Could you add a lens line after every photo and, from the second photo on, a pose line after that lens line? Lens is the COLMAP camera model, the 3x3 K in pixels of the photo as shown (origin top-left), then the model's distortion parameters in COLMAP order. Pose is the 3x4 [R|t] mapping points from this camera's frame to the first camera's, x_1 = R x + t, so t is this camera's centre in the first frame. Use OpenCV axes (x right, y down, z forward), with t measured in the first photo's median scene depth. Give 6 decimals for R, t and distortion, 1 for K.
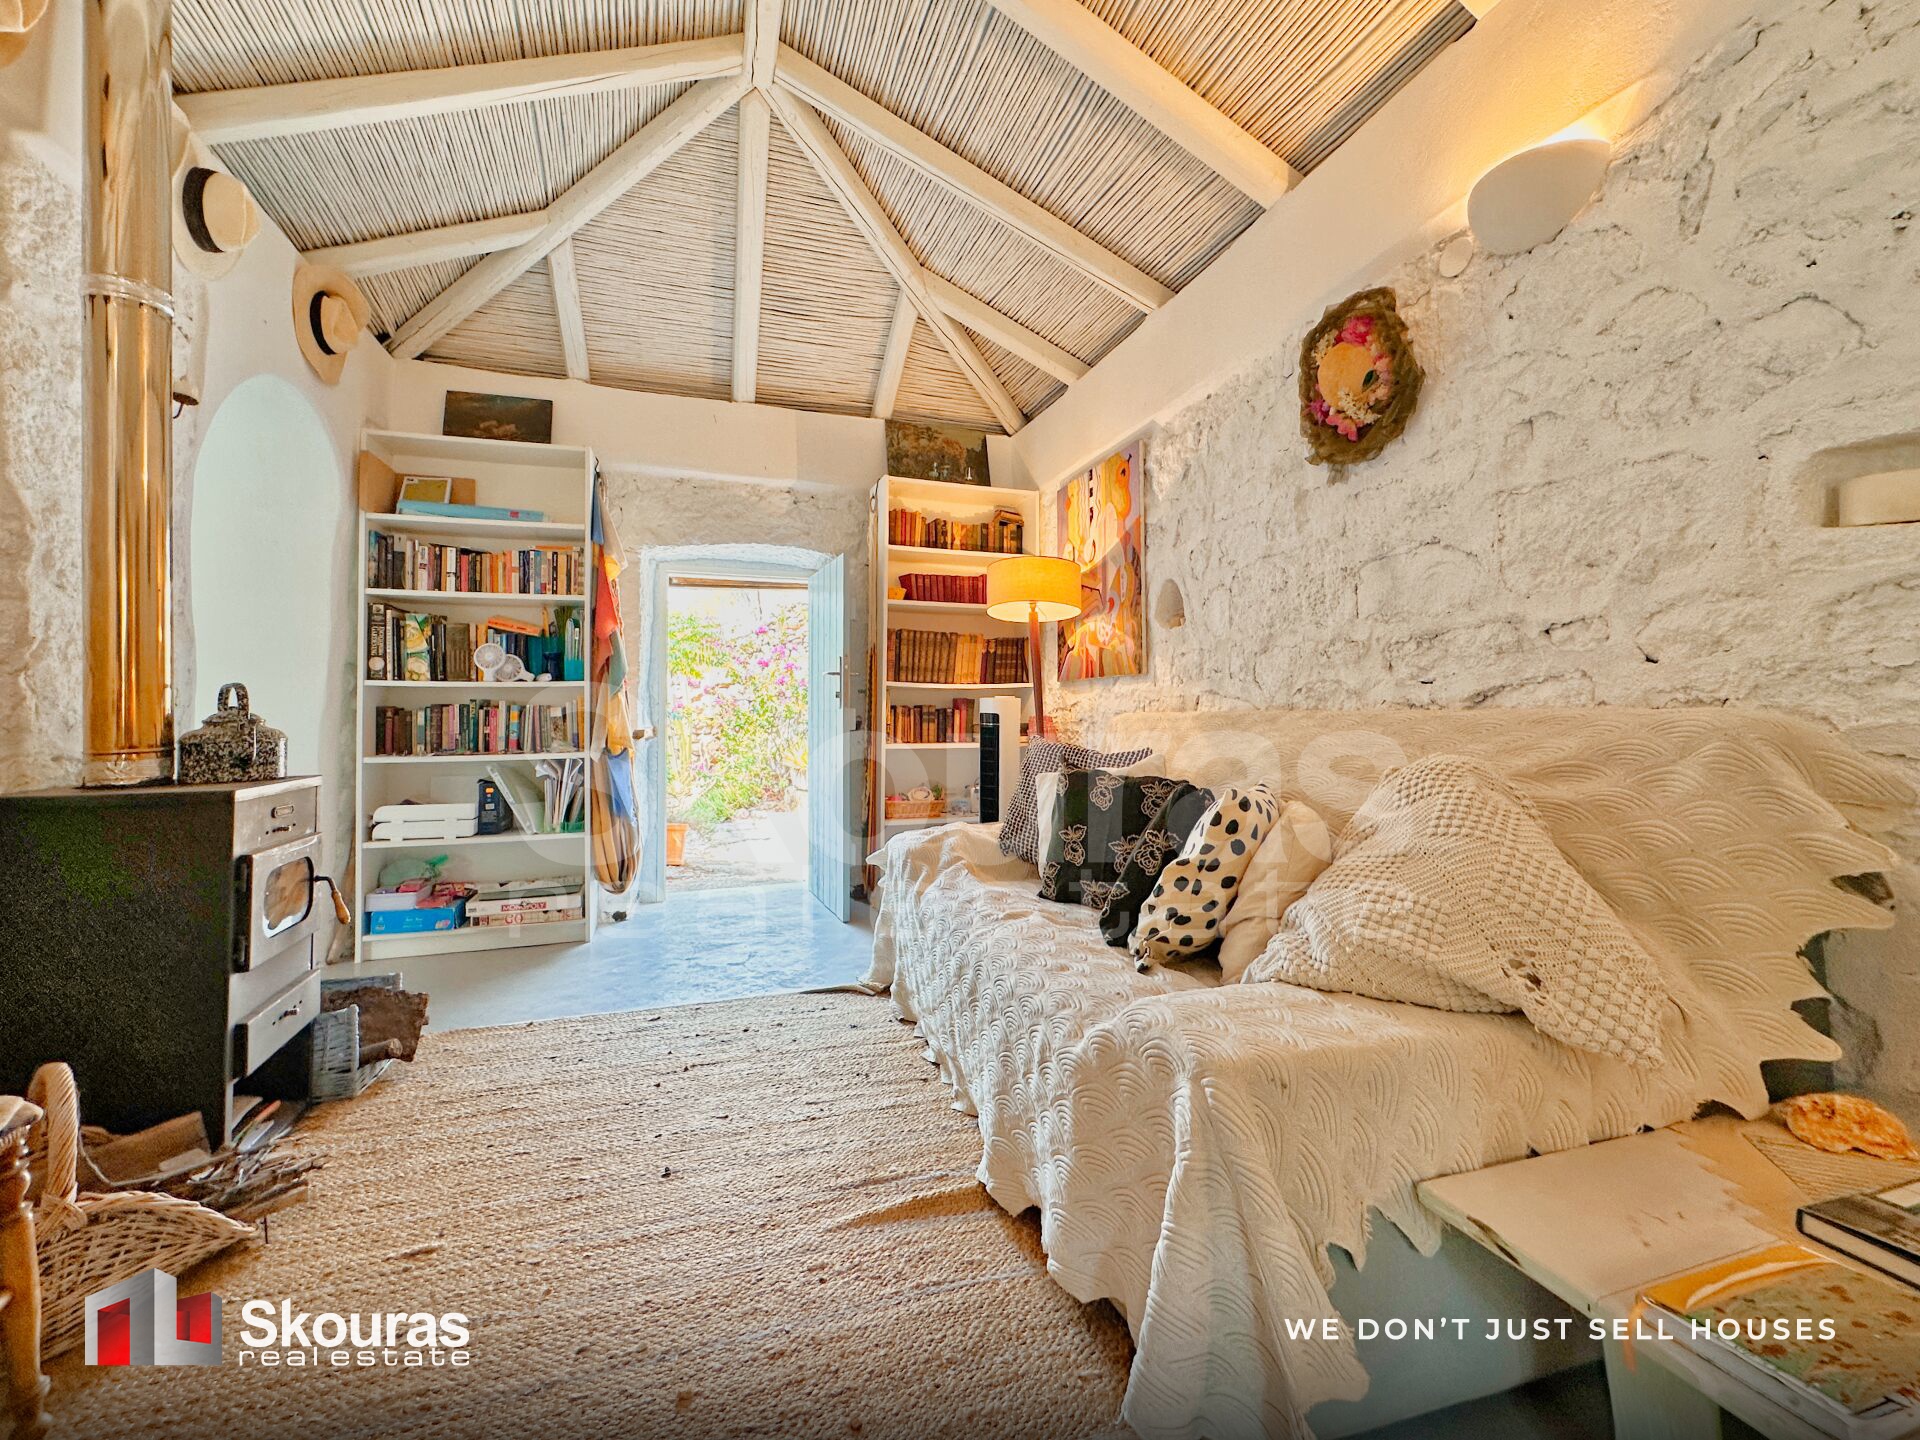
lens RADIAL K [[813.5, 0, 1006.8], [0, 813.5, 667.8], [0, 0, 1]] dist [-0.002710, 0.000315]
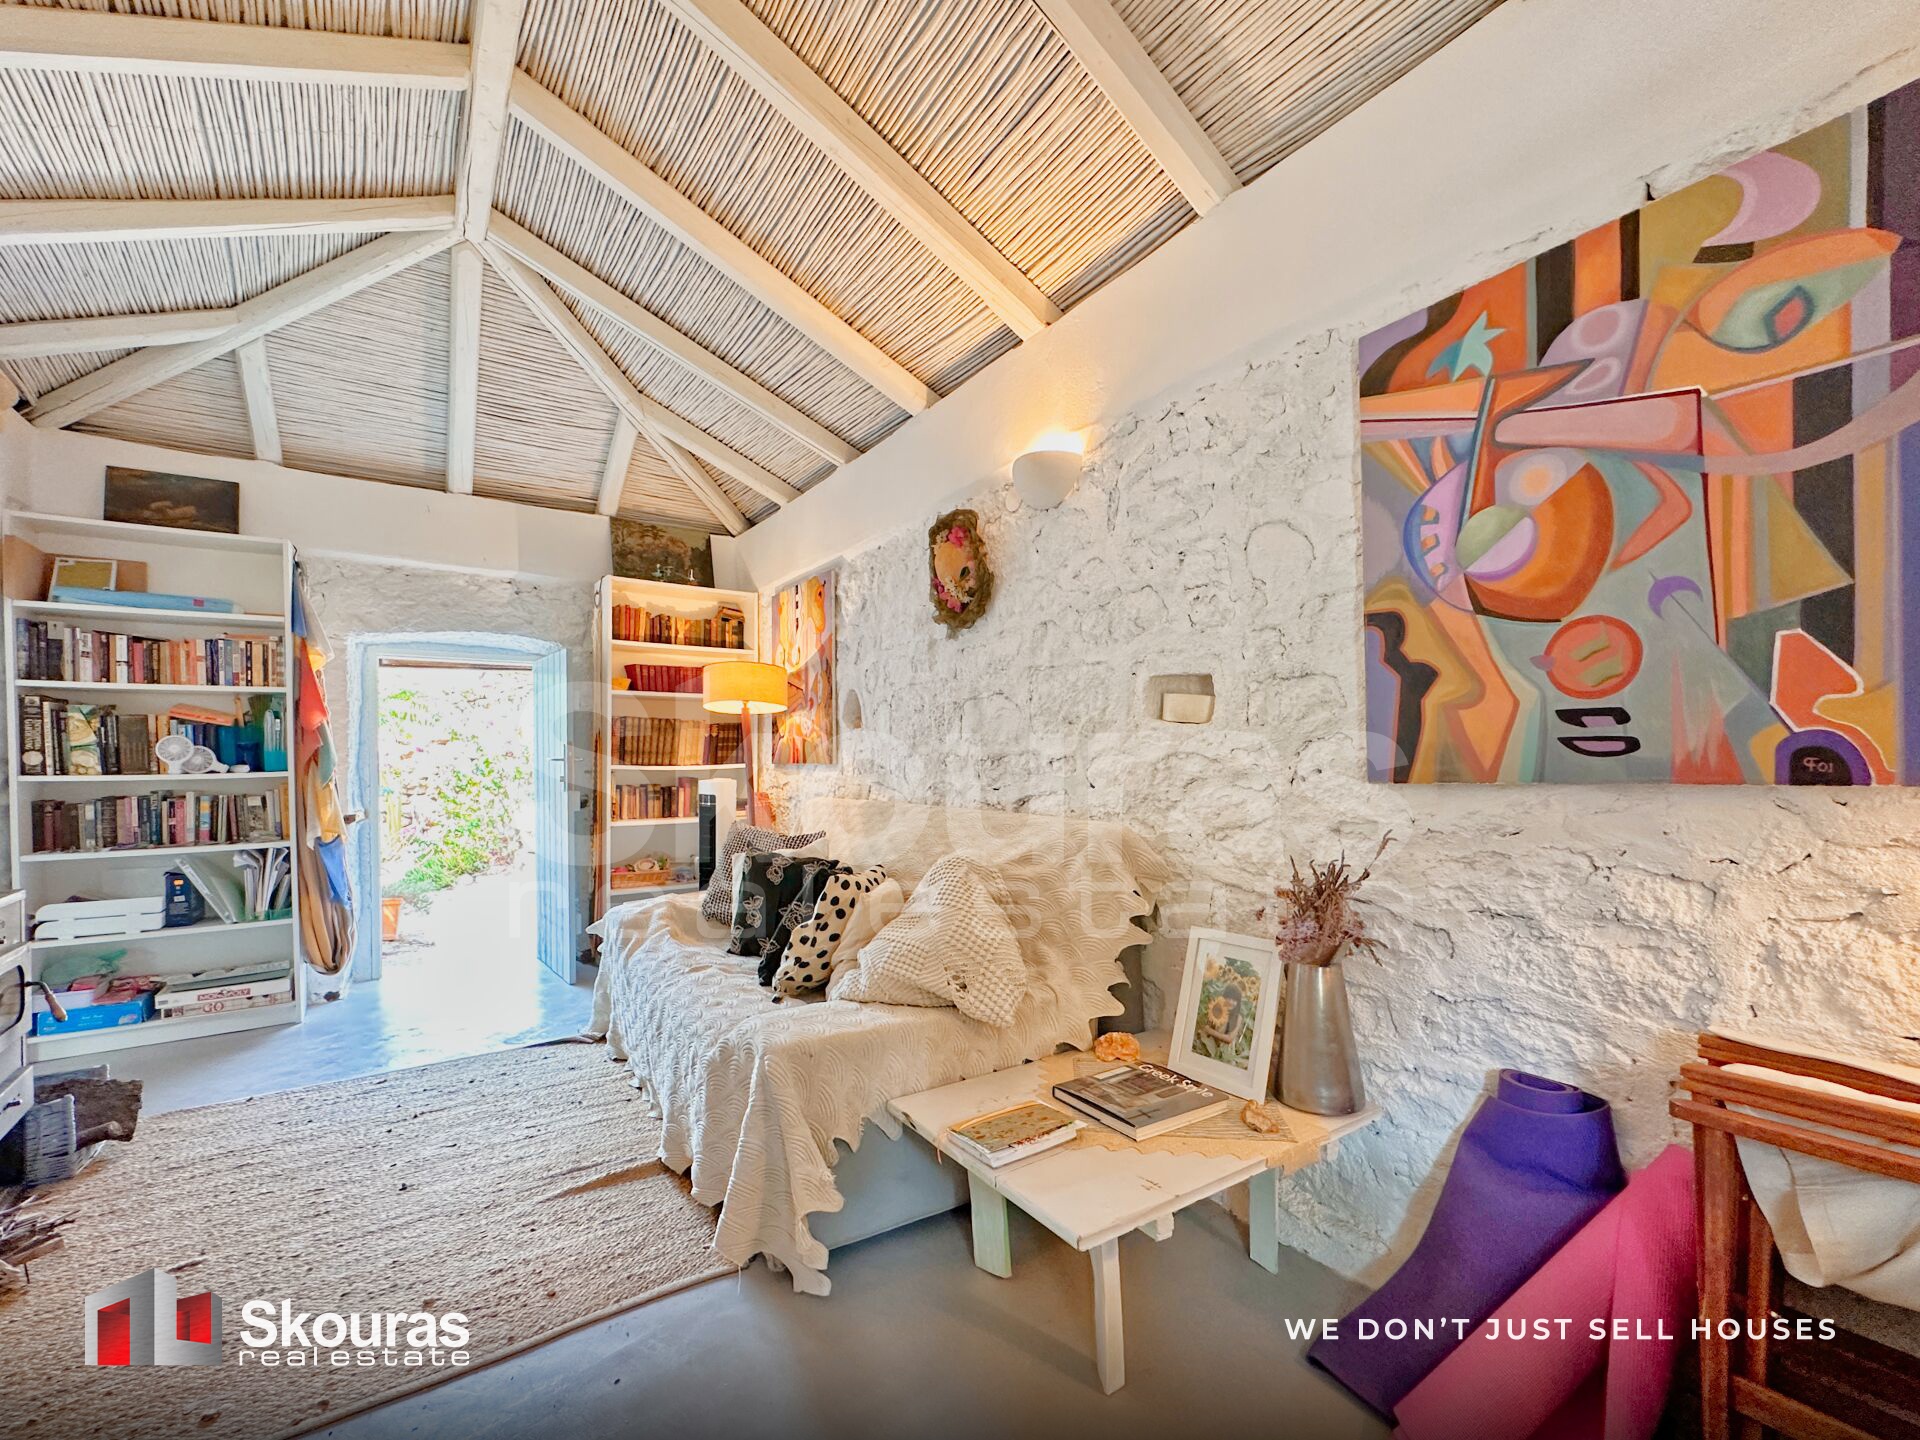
lens RADIAL K [[775.9, 0, 964.9], [0, 775.9, 750.8], [0, 0, 1]] dist [-0.001913, 0.000420]
pose [[0.966322, -0.003560, 0.257310, 0.056165], [-0.005541, 0.999385, 0.034637, -0.052117], [-0.257275, -0.034896, 0.965708, -0.171732]]
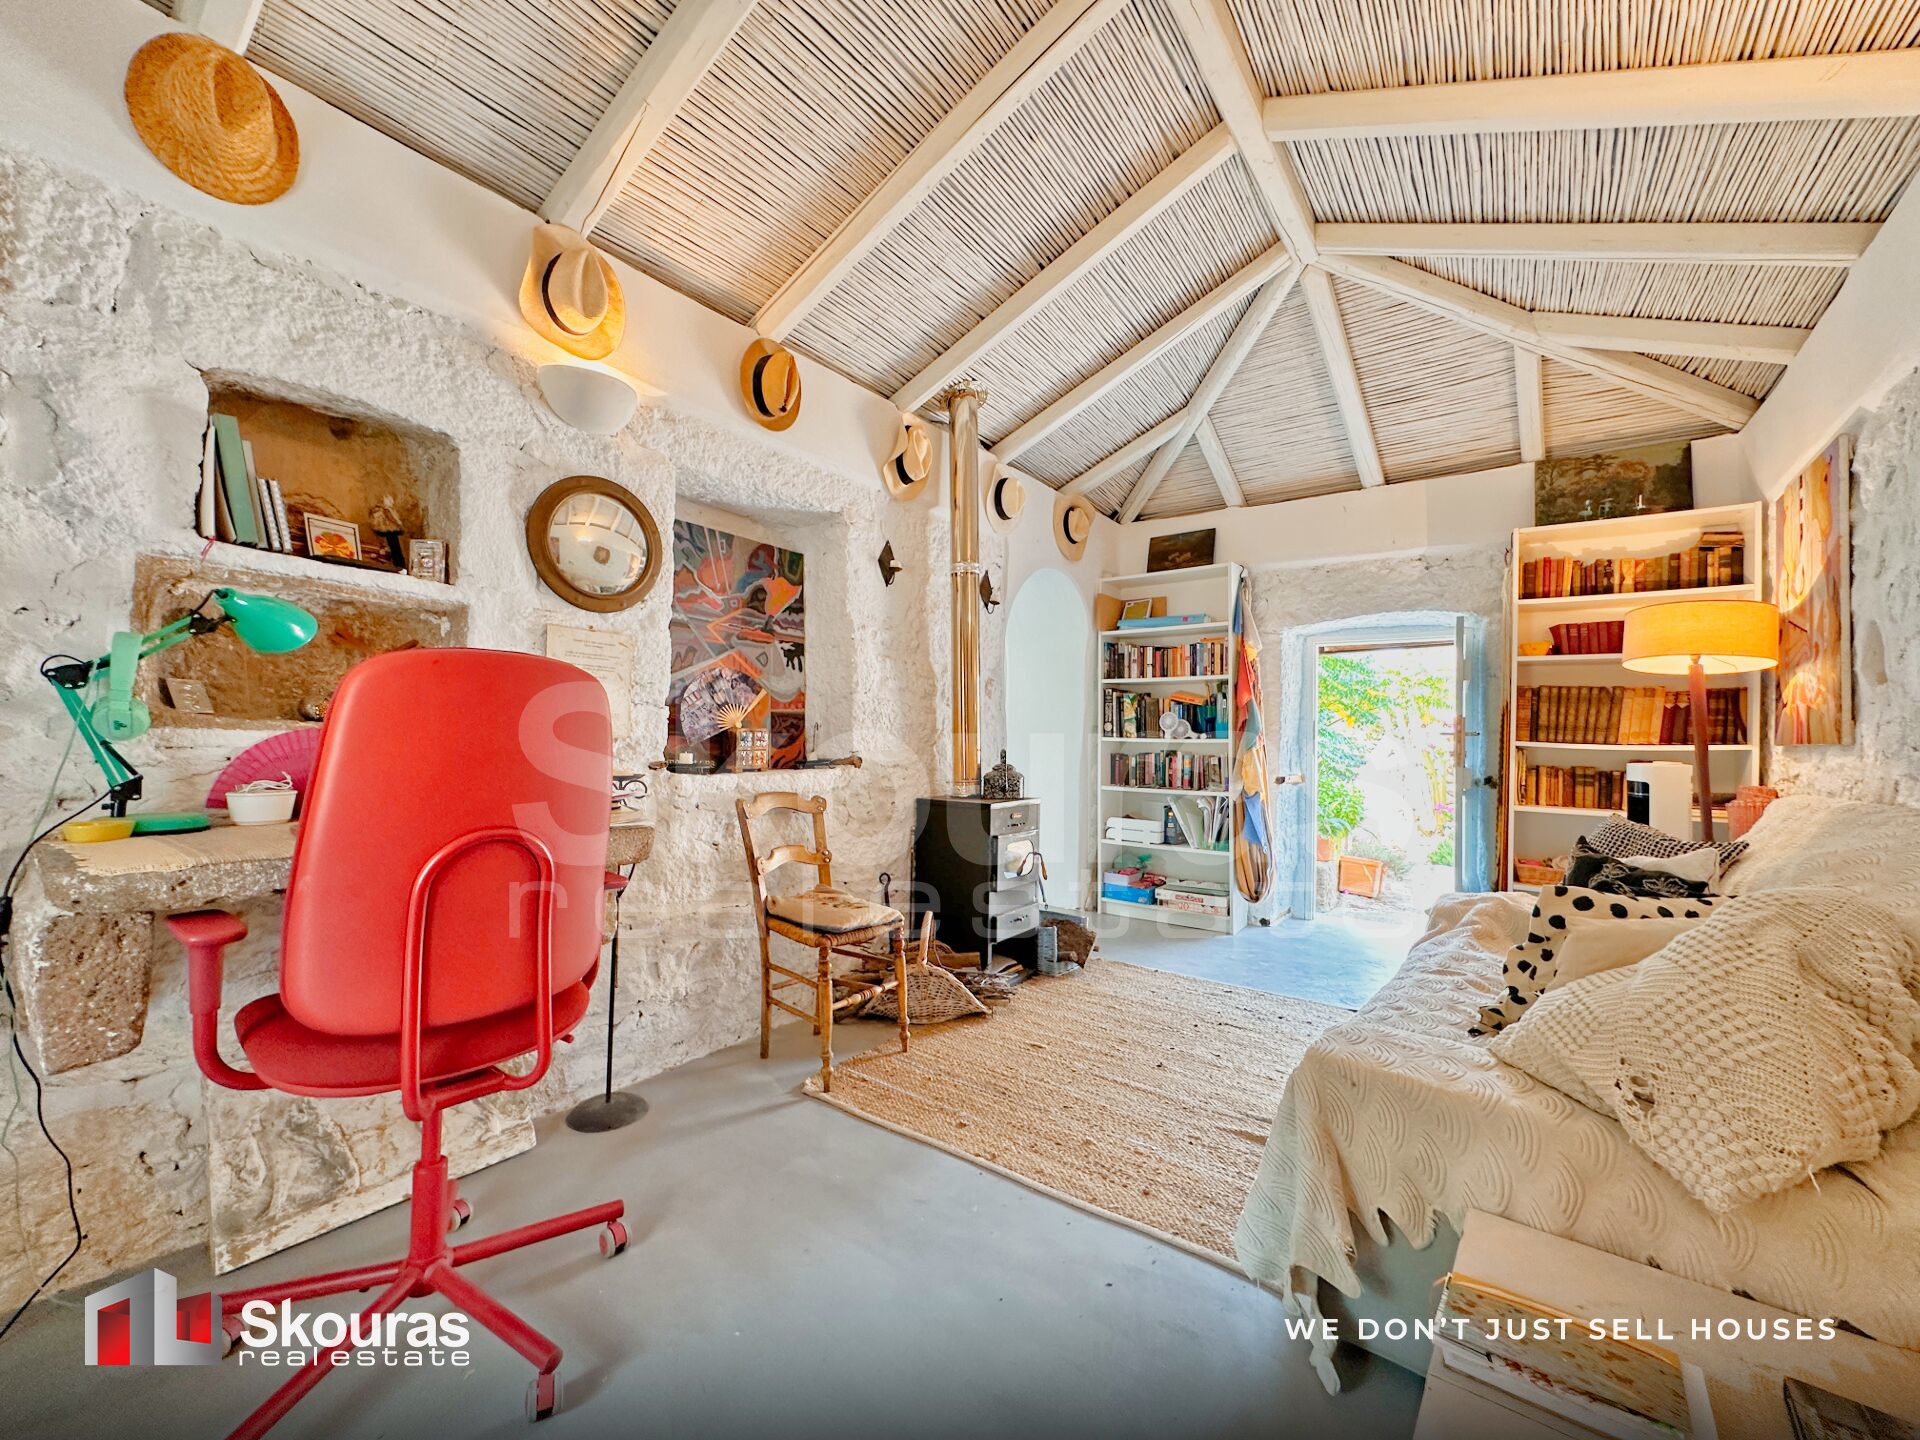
lens RADIAL K [[748.9, 0, 966.3], [0, 748.9, 710.3], [0, 0, 1]] dist [-0.001410, -0.000064]
pose [[0.582960, -0.014778, -0.812367, 0.246799], [0.017580, 0.999830, -0.005572, -0.034025], [0.812311, -0.011033, 0.583120, -0.072231]]
